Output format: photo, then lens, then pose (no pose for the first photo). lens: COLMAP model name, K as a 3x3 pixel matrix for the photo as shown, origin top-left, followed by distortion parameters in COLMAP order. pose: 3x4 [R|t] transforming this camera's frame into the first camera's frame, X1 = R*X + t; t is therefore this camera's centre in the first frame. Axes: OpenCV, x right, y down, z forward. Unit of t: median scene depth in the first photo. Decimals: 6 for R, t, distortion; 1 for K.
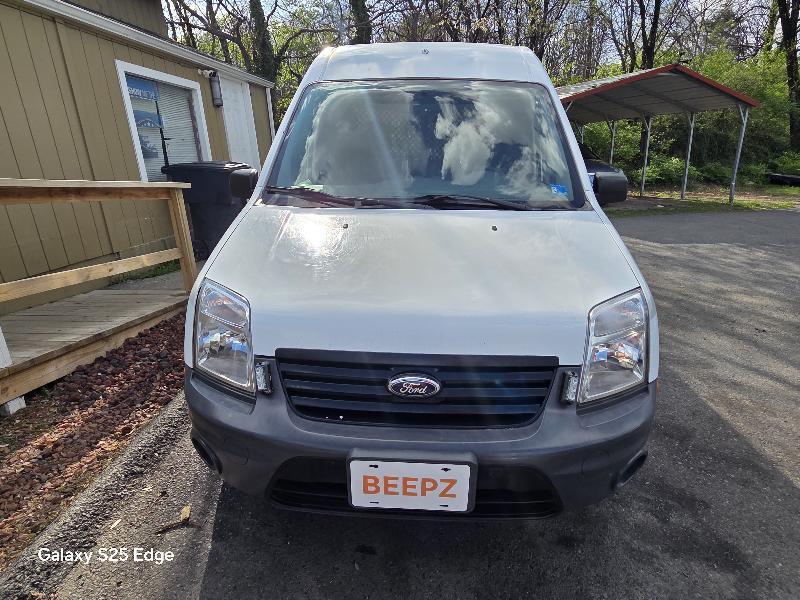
lens RADIAL K [[425.3, 0, 400.0], [0, 425.3, 300.0], [0, 0, 1]] dist [0.000255, 0.000746]
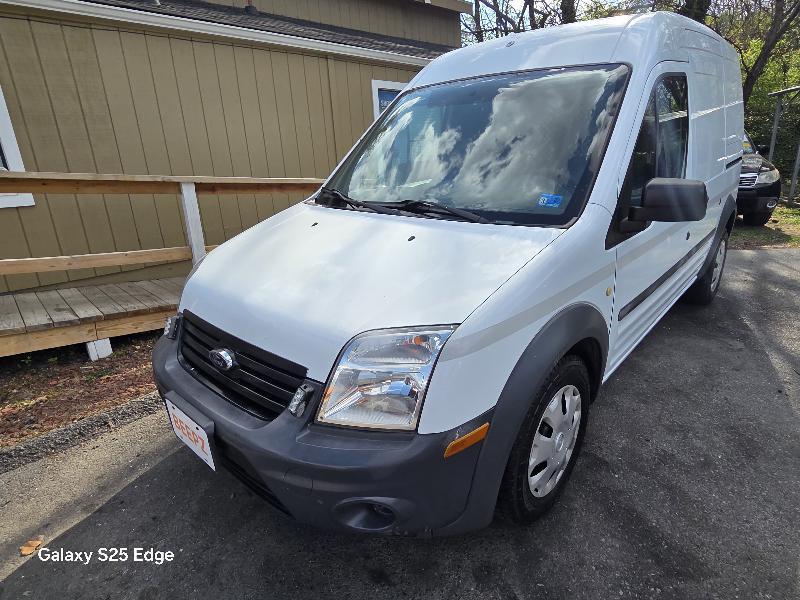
lens RADIAL K [[478.9, 0, 400.0], [0, 478.9, 300.0], [0, 0, 1]] dist [0.007001, 0.001920]
pose [[0.734888, 0.184223, -0.652688, 0.650816], [-0.206685, 0.977455, 0.043174, -0.057593], [0.645927, 0.103173, 0.756395, 0.162324]]
